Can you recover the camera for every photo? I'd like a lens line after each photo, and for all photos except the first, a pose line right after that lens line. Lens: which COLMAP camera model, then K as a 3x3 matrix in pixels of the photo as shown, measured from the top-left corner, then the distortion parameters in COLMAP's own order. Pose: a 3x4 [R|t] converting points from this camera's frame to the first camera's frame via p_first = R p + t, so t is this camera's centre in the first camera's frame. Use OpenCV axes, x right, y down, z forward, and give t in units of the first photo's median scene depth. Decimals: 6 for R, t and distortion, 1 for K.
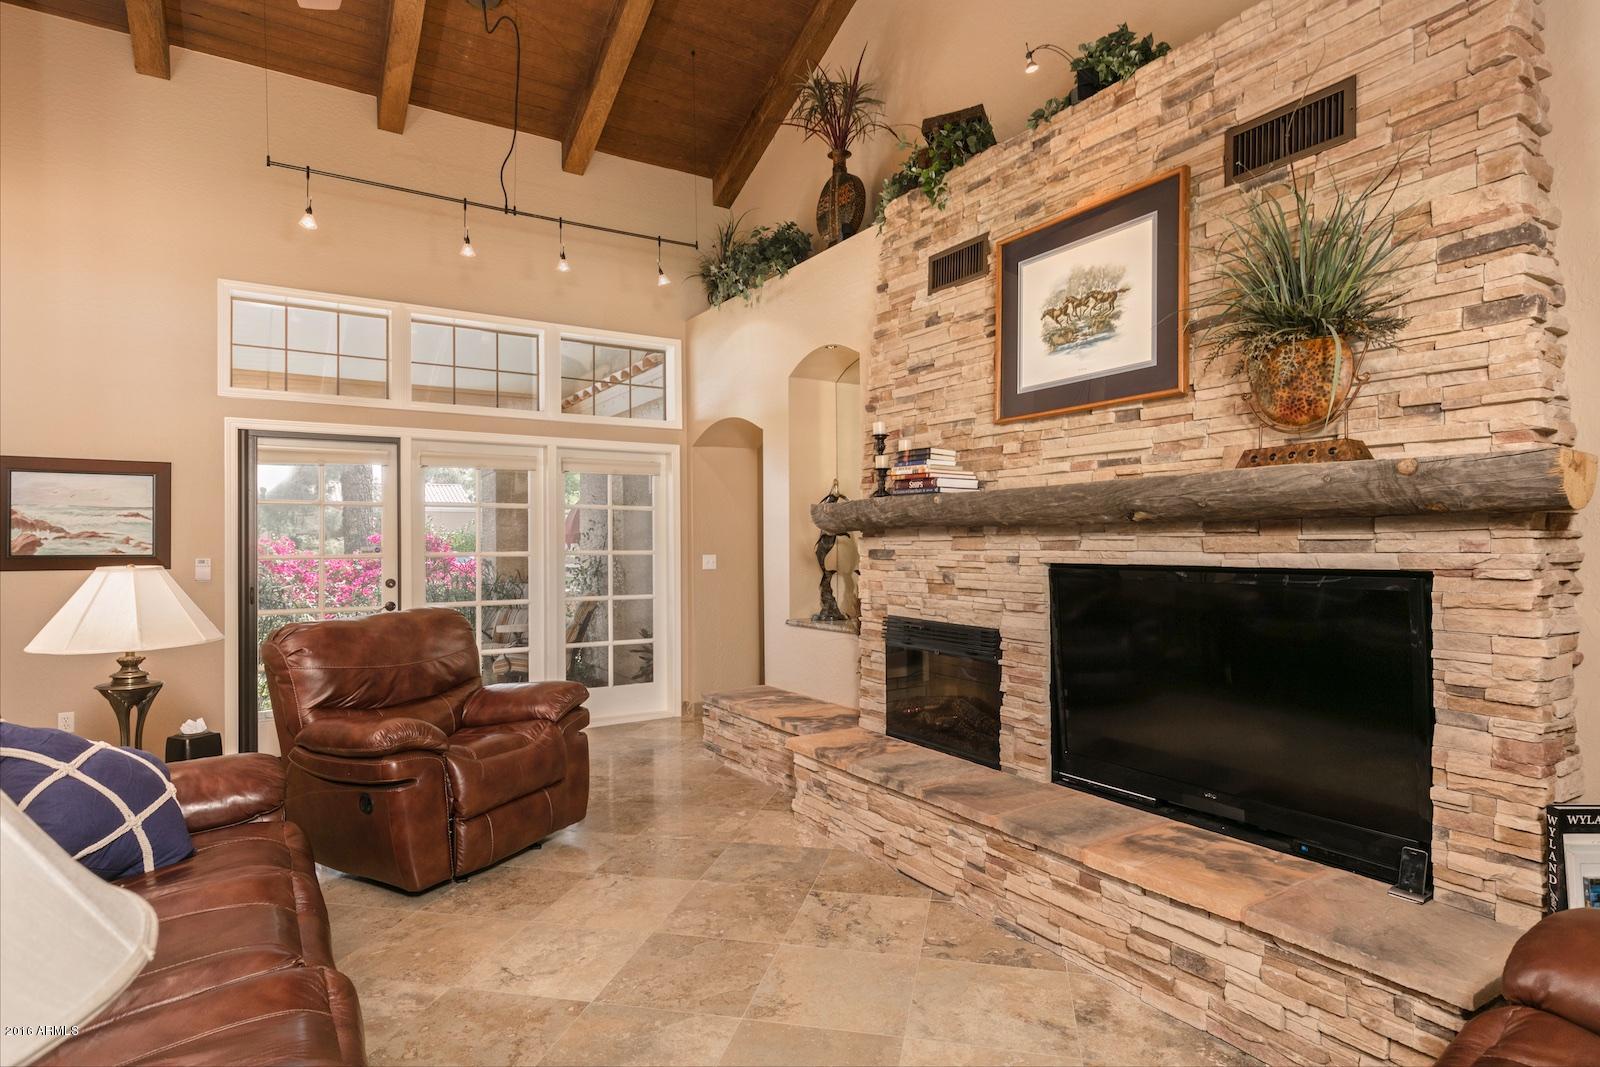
lens RADIAL K [[857.3, 0, 805.1], [0, 857.3, 538.4], [0, 0, 1]] dist [0.004019, -0.002959]
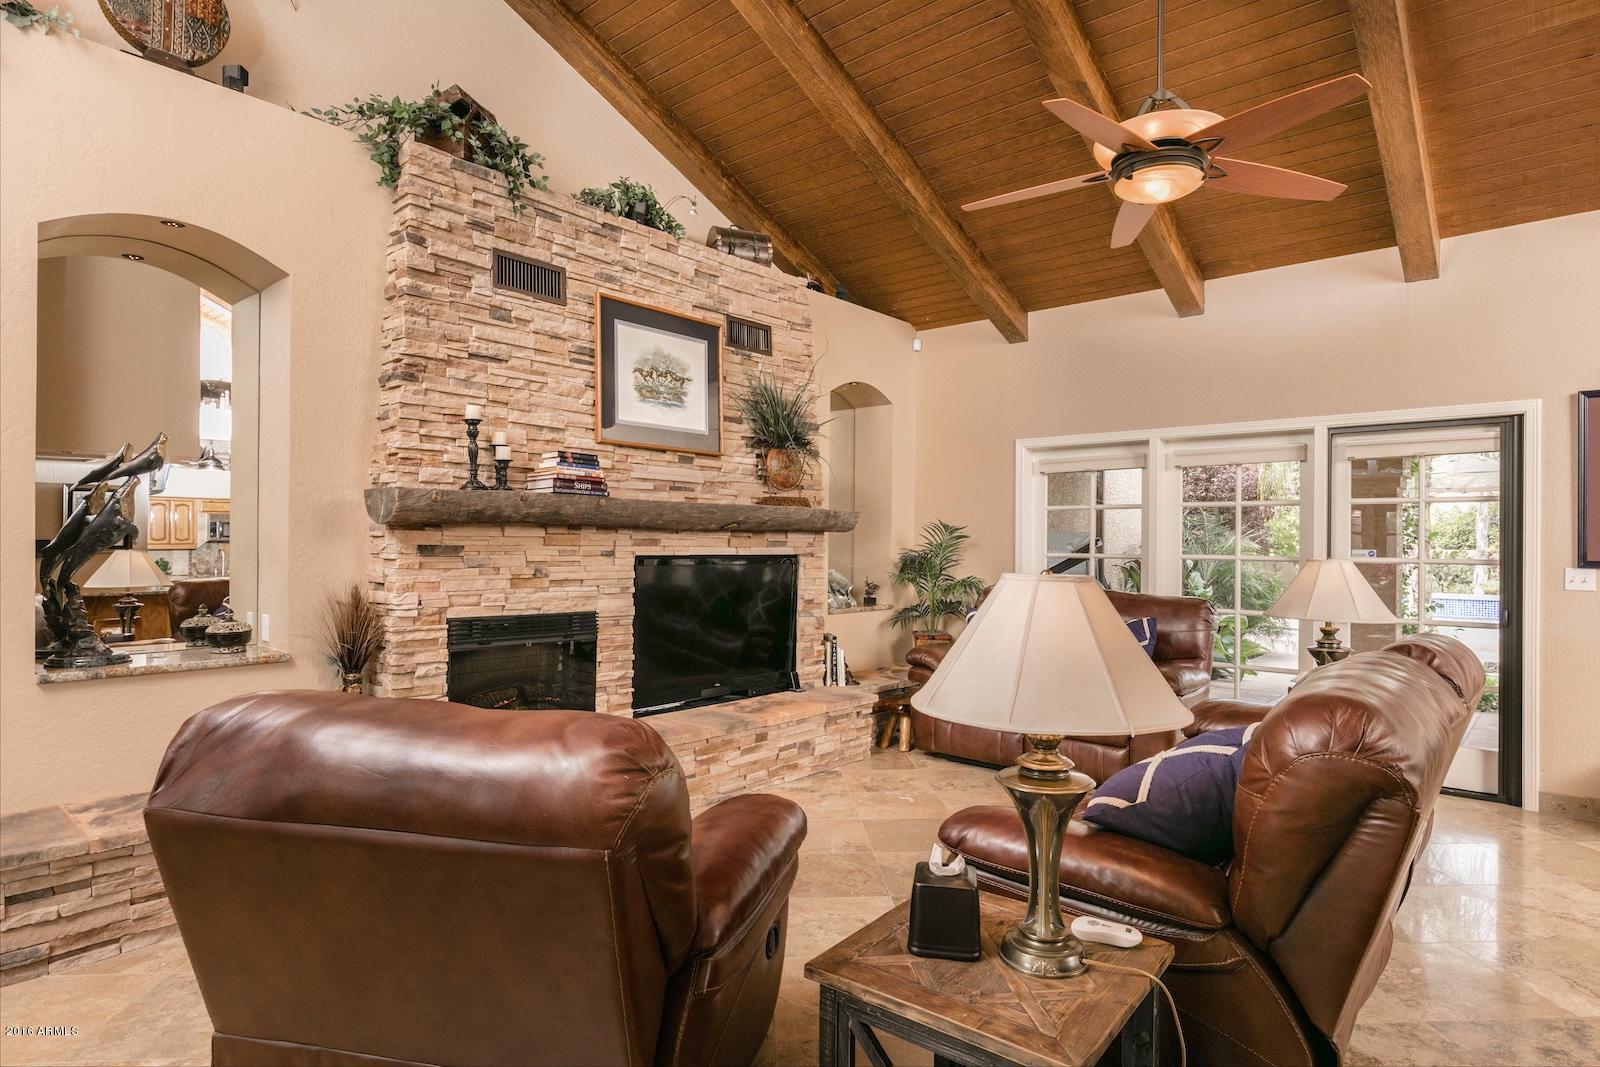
lens RADIAL K [[857.3, 0, 802.6], [0, 857.3, 541.0], [0, 0, 1]] dist [0.004019, -0.002959]
pose [[-0.270828, 0.003097, 0.962623, -1.073023], [-0.015862, 0.999845, -0.007679, 0.011946], [-0.962497, -0.017349, -0.270736, 1.100782]]
